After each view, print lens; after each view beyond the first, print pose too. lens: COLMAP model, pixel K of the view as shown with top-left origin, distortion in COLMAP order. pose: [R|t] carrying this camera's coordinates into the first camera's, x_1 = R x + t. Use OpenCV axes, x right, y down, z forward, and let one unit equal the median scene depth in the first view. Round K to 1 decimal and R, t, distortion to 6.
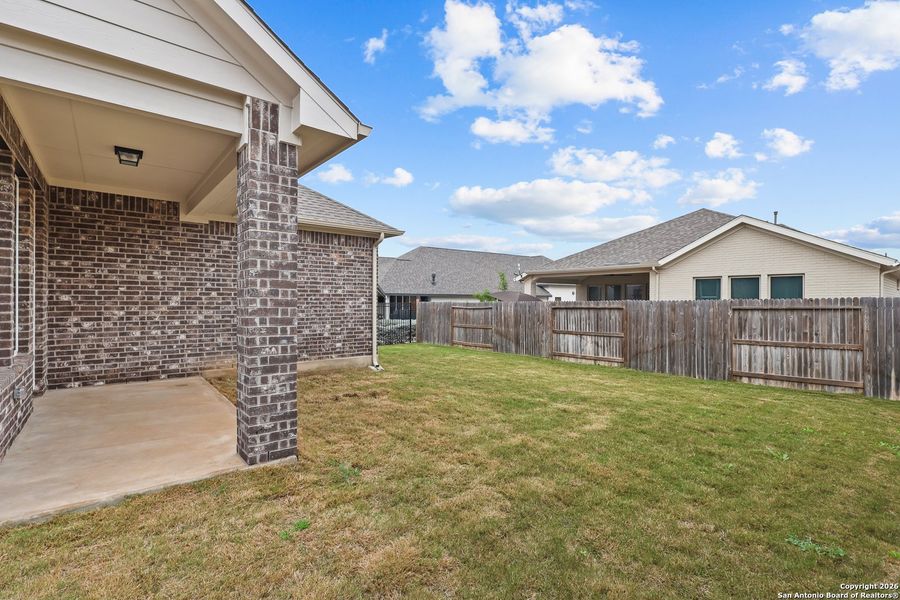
lens RADIAL K [[416.1, 0, 450.0], [0, 416.1, 300.0], [0, 0, 1]] dist [-0.002170, -0.000059]
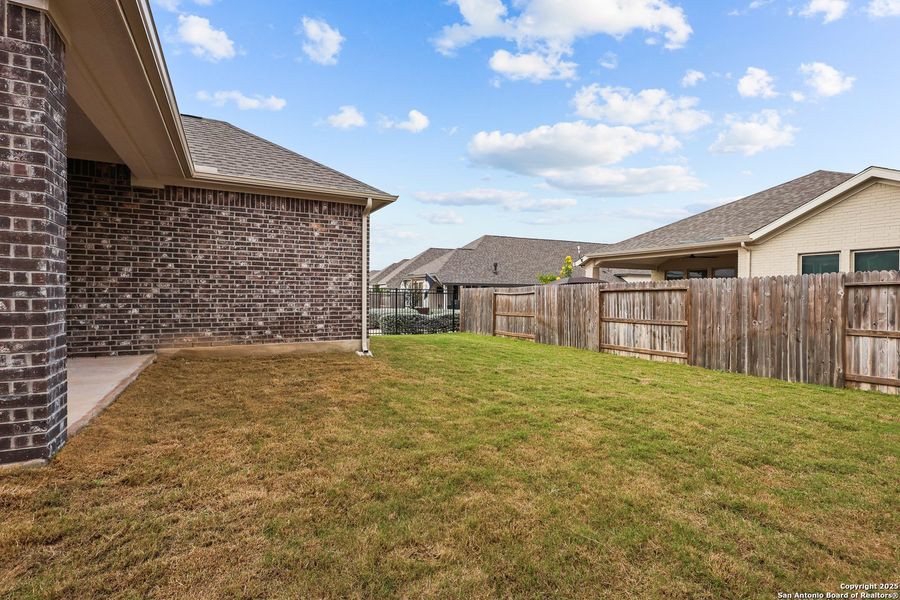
lens RADIAL K [[413.8, 0, 448.9], [0, 413.8, 298.4], [0, 0, 1]] dist [-0.001388, -0.000338]
pose [[0.979118, 0.002390, -0.203278, 0.182365], [-0.000851, 0.999970, 0.007654, 0.042349], [0.203290, -0.007321, 0.979091, 0.196487]]
